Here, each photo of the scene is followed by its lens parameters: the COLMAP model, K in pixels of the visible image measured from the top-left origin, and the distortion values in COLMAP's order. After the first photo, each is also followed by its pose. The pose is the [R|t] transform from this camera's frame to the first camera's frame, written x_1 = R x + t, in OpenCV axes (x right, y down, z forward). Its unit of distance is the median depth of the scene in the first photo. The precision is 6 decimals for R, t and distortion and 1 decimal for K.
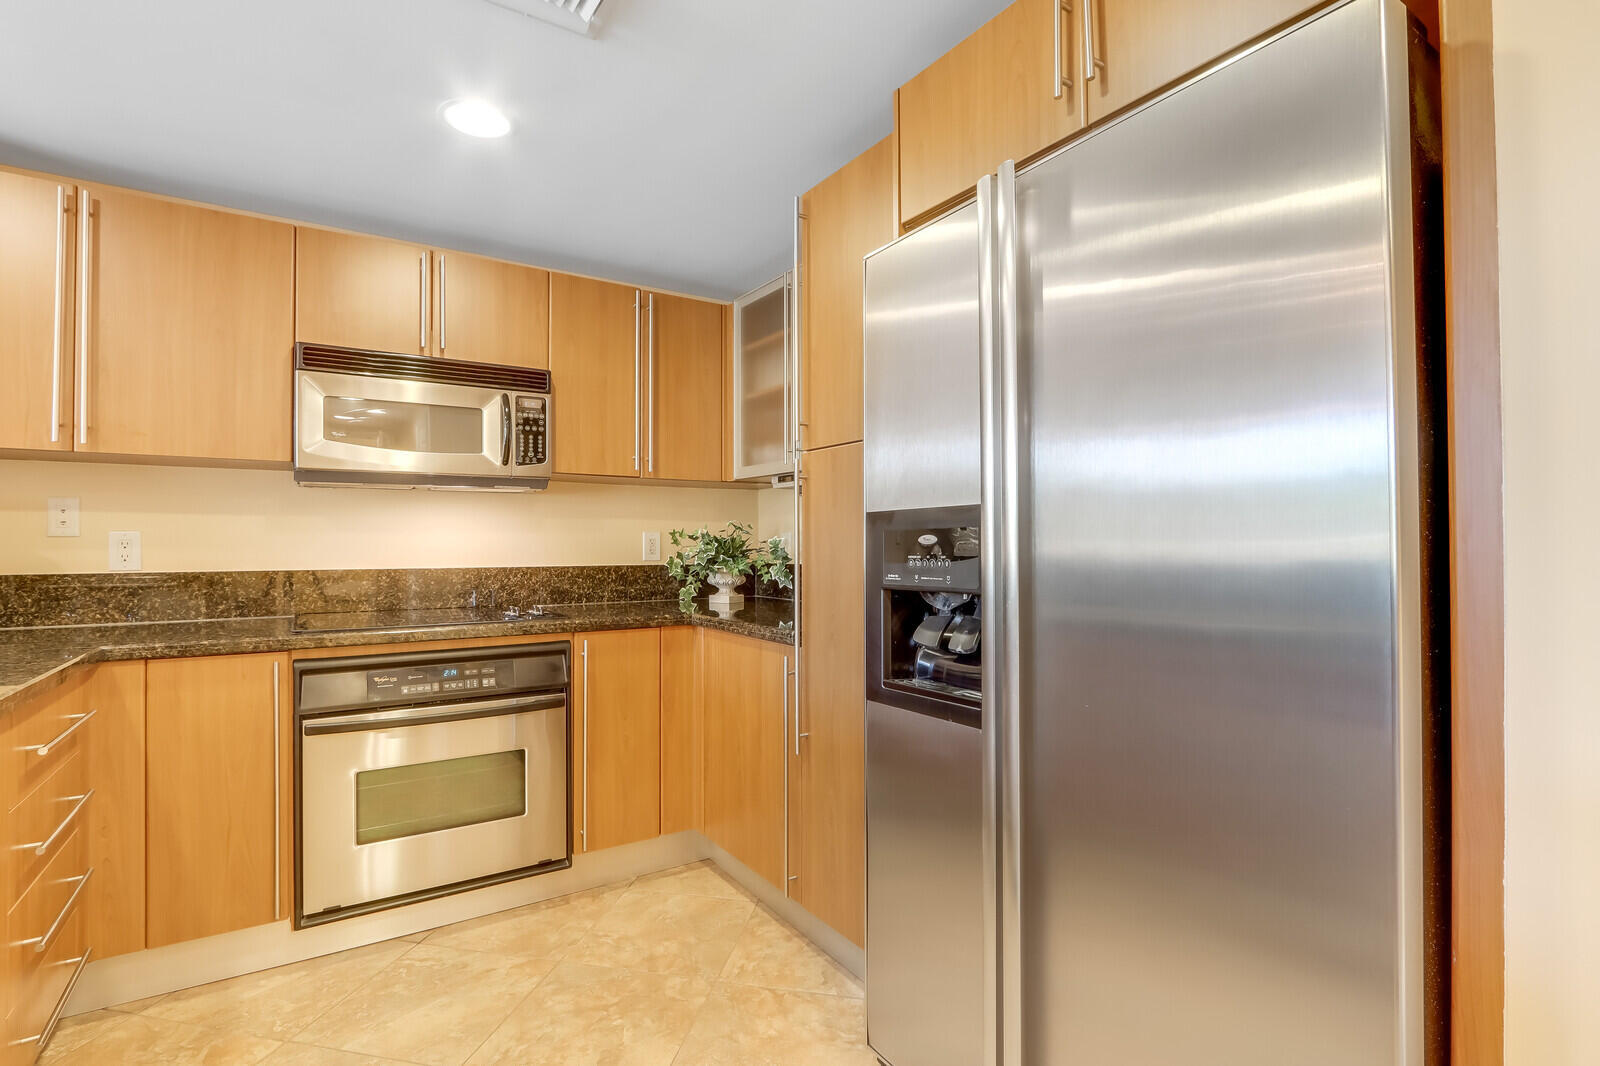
lens RADIAL K [[756.1, 0, 786.4], [0, 756.1, 536.7], [0, 0, 1]] dist [-0.019179, 0.003125]
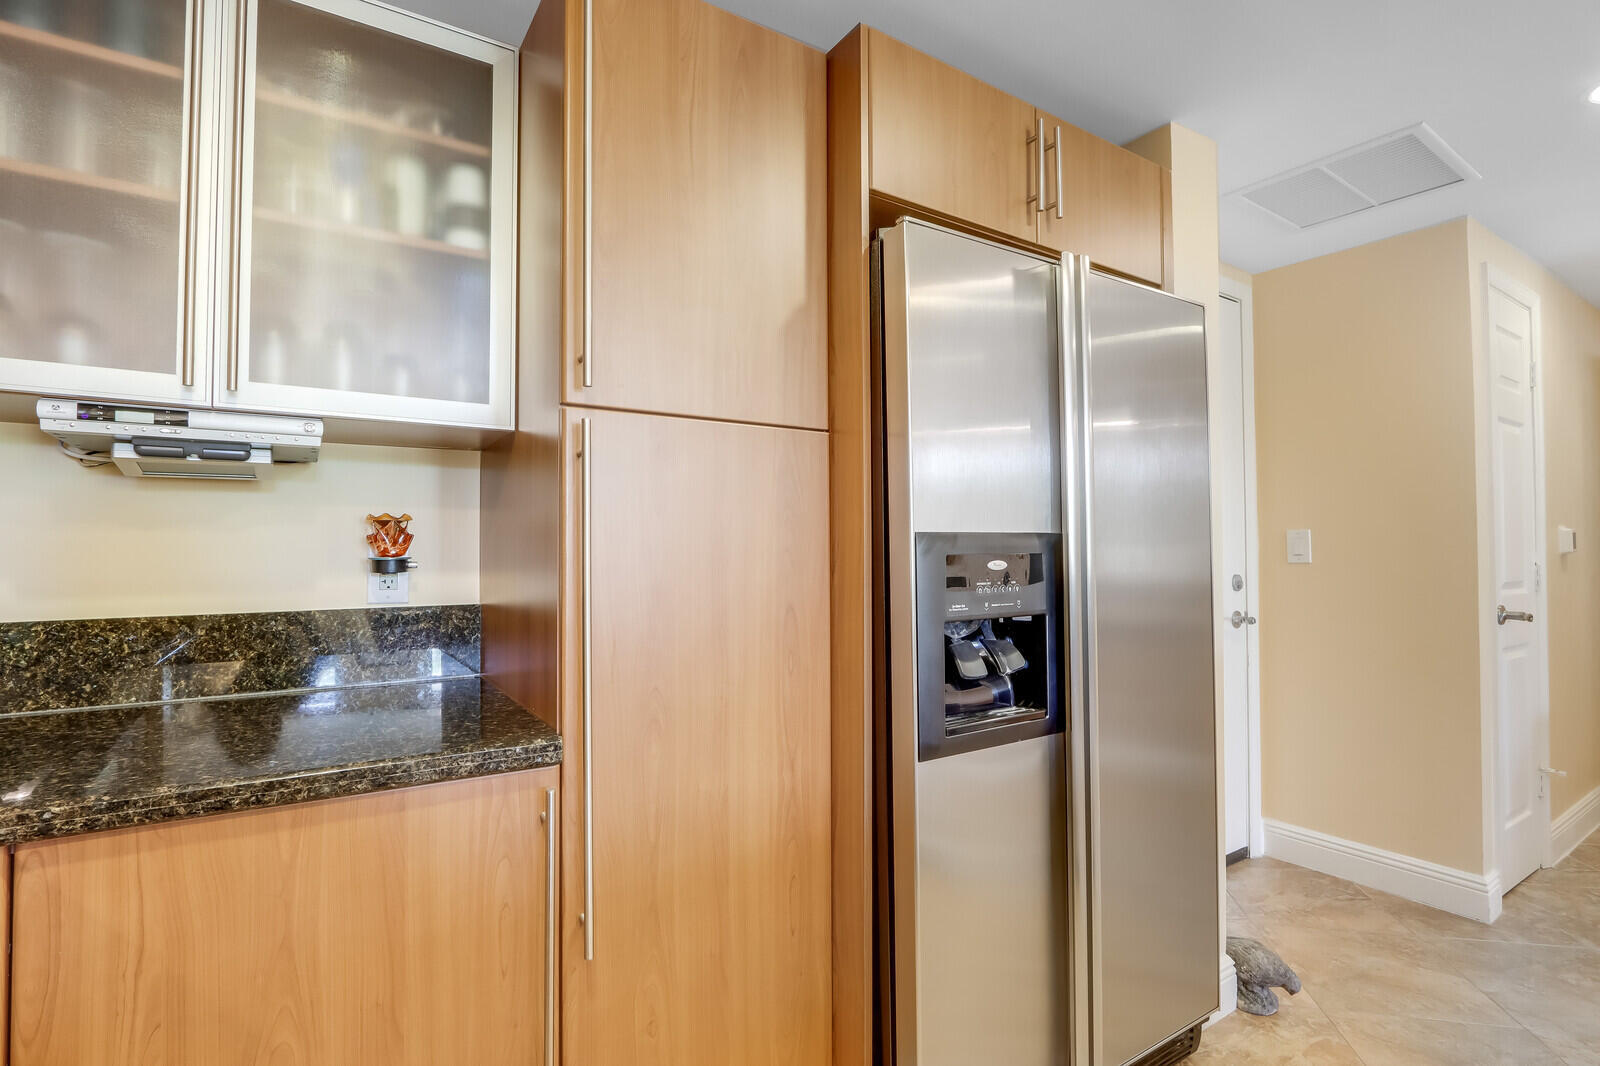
lens RADIAL K [[756.1, 0, 794.6], [0, 756.1, 536.5], [0, 0, 1]] dist [-0.019179, 0.003125]
pose [[0.006498, 0.025039, 0.999665, -0.497458], [-0.008052, 0.999655, -0.024986, -0.004096], [-0.999946, -0.007887, 0.006697, 0.790342]]
